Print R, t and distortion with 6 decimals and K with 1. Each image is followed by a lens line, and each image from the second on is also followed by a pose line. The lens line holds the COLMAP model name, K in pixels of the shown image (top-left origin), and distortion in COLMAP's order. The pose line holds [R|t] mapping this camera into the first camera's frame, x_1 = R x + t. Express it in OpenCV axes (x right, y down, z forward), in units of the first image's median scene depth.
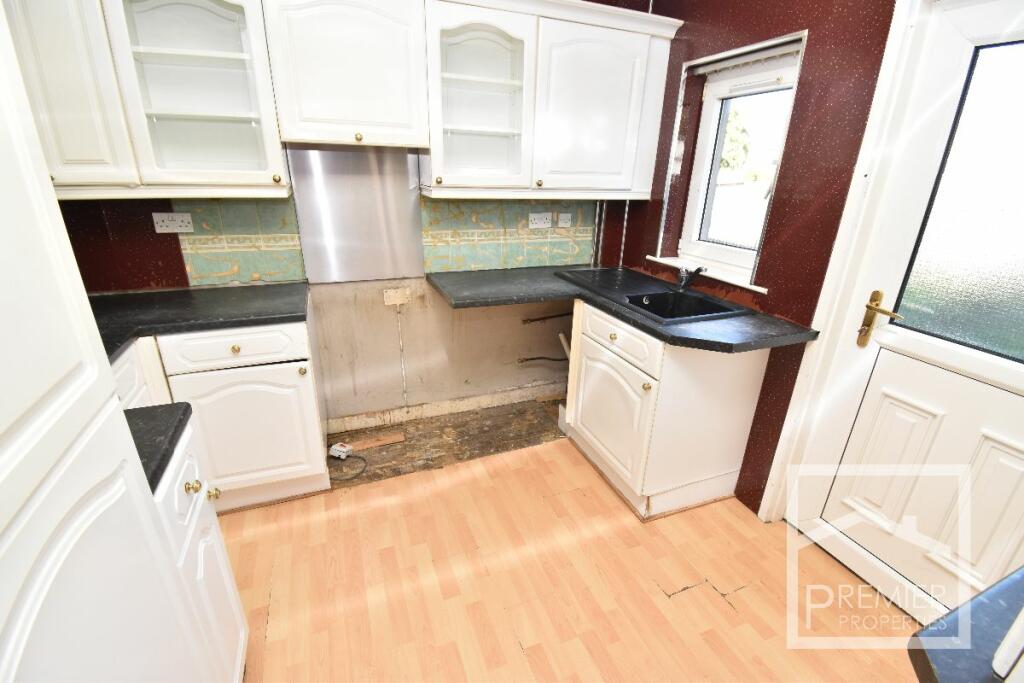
lens RADIAL K [[448.1, 0, 509.9], [0, 448.1, 338.6], [0, 0, 1]] dist [0.001383, -0.000002]
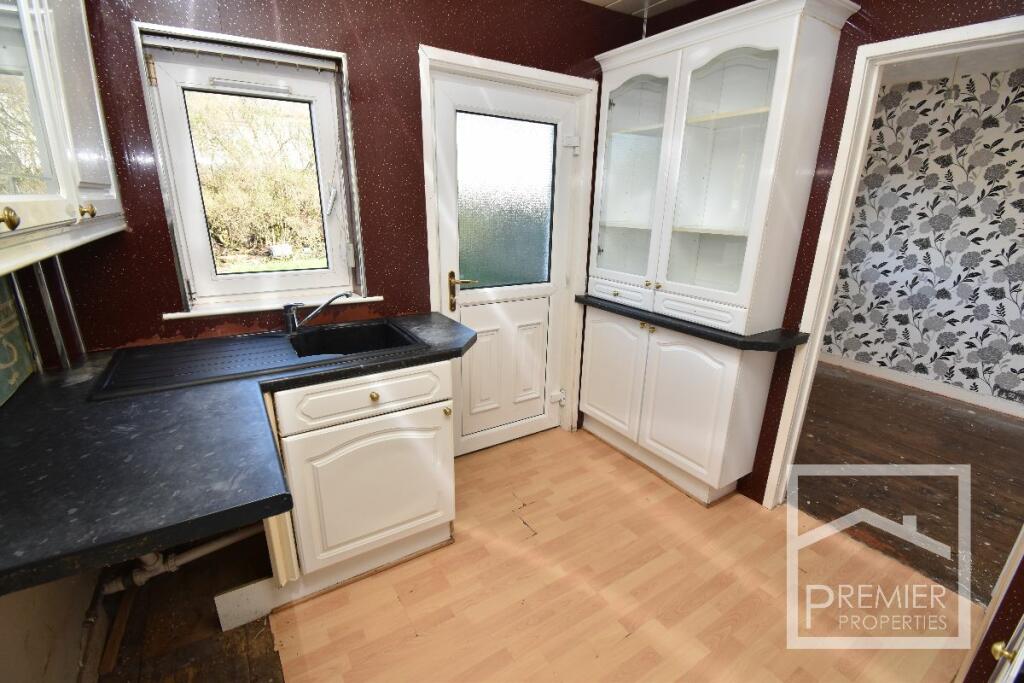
lens RADIAL K [[448.1, 0, 511.3], [0, 448.1, 345.9], [0, 0, 1]] dist [0.001383, -0.000002]
pose [[-0.181626, -0.324744, 0.928199, -0.521773], [0.325116, 0.870989, 0.368345, -0.299424], [-0.928069, 0.368673, -0.052615, 0.806631]]
